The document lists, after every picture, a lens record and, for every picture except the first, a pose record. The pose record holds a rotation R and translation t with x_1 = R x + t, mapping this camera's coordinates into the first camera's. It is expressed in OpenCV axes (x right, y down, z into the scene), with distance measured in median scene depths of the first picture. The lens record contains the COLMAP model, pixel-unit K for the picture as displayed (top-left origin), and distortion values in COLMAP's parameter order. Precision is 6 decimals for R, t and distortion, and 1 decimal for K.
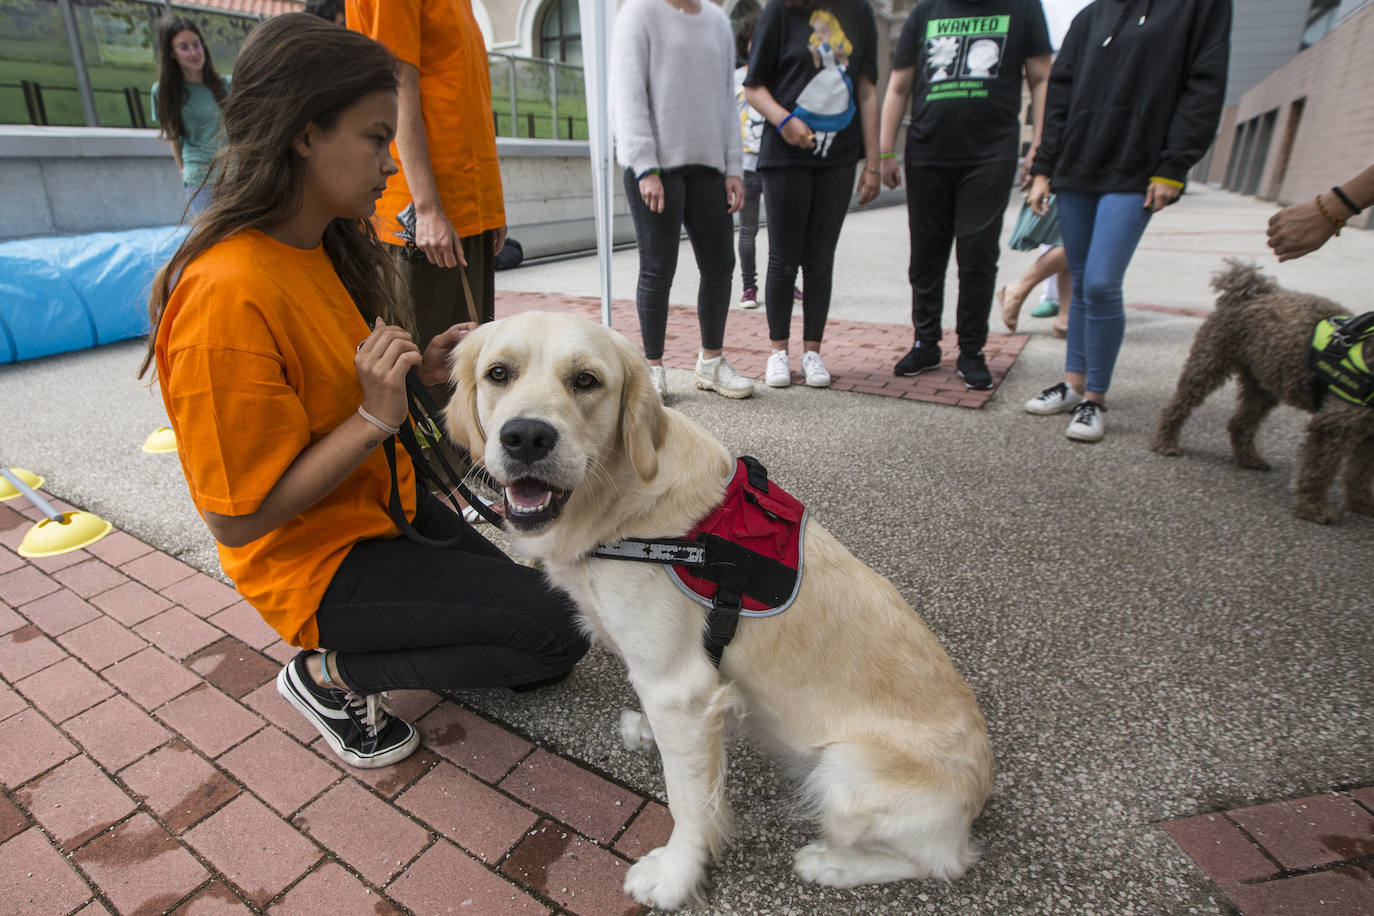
lens RADIAL K [[736.6, 0, 626.6], [0, 736.6, 485.9], [0, 0, 1]] dist [-0.027560, 0.007018]
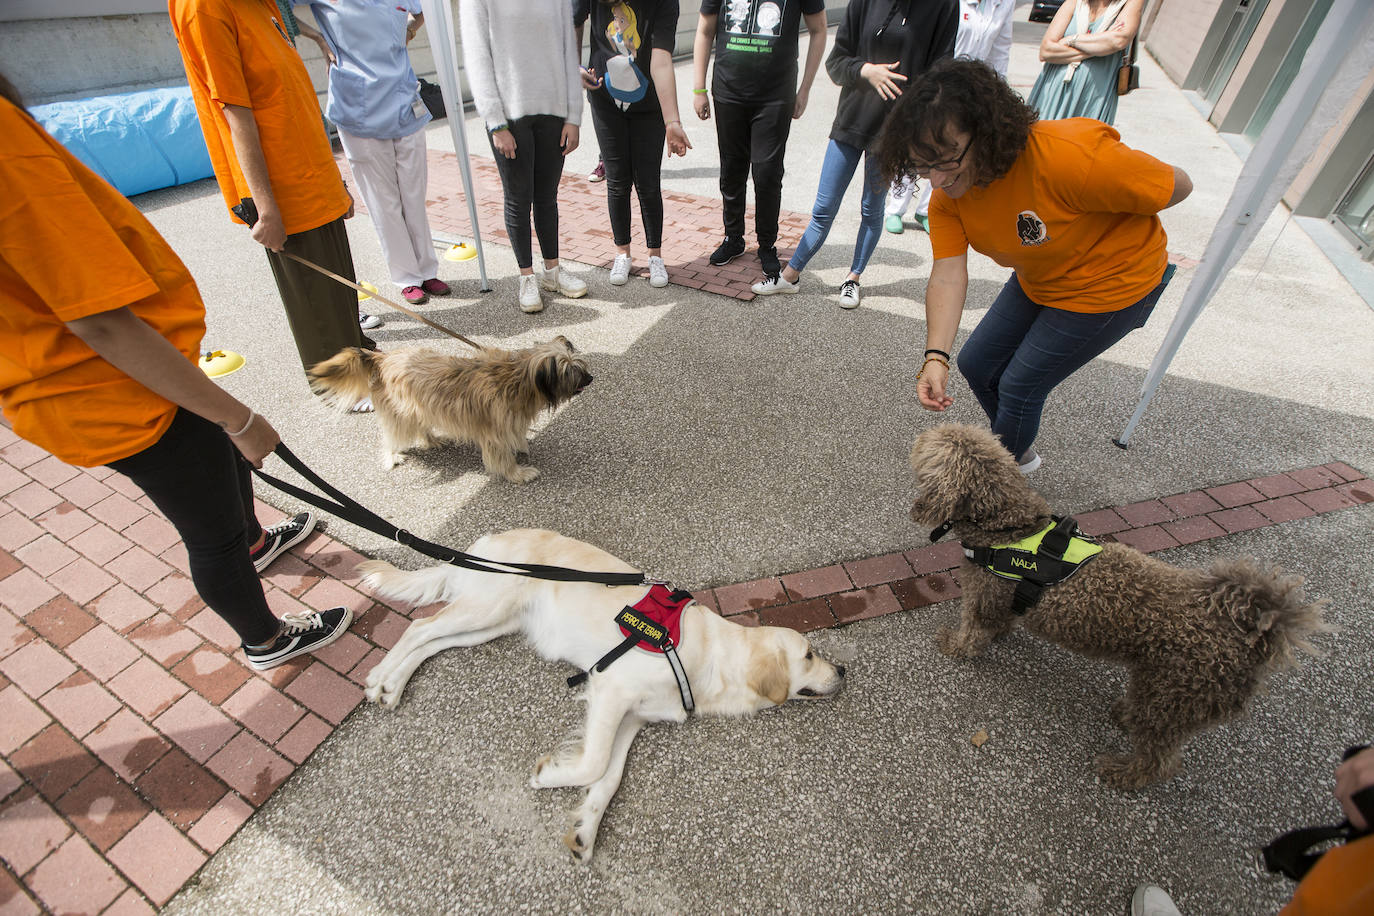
lens RADIAL K [[654.8, 0, 695.8], [0, 654.8, 436.6], [0, 0, 1]] dist [-0.044751, 0.015221]
pose [[0.991536, -0.030041, 0.126311, 0.478213], [-0.002673, 0.967934, 0.251192, -0.384121], [-0.129807, -0.249404, 0.959660, -0.614492]]
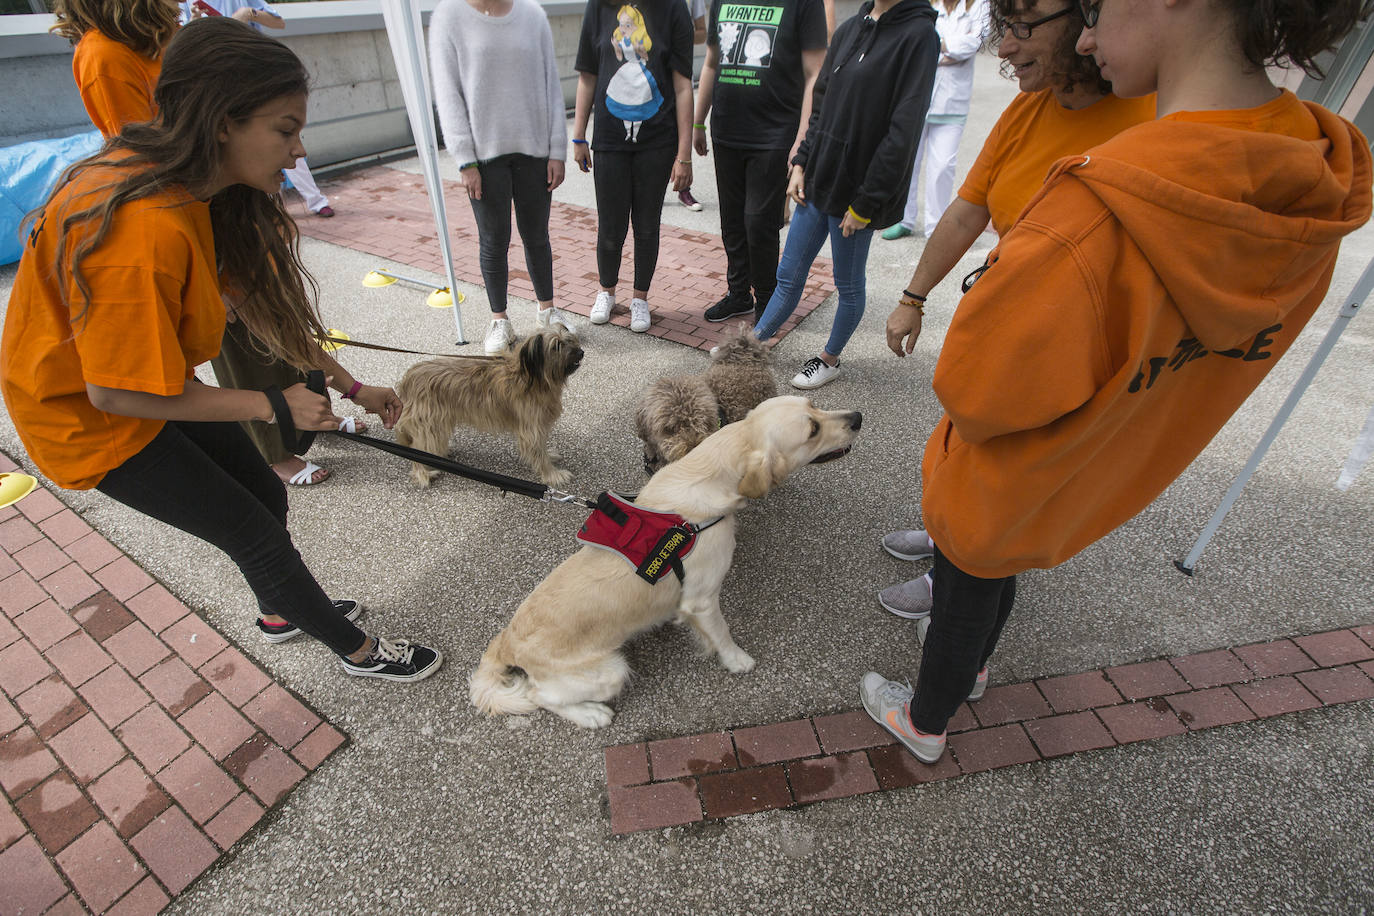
lens RADIAL K [[669.3, 0, 687.0], [0, 669.3, 458.0], [0, 0, 1]] dist [-0.035031, 0.009175]
pose [[0.998957, 0.013196, 0.043722, 0.724261], [-0.023628, 0.968596, 0.247514, -0.514512], [-0.039083, -0.248289, 0.967897, -0.340873]]
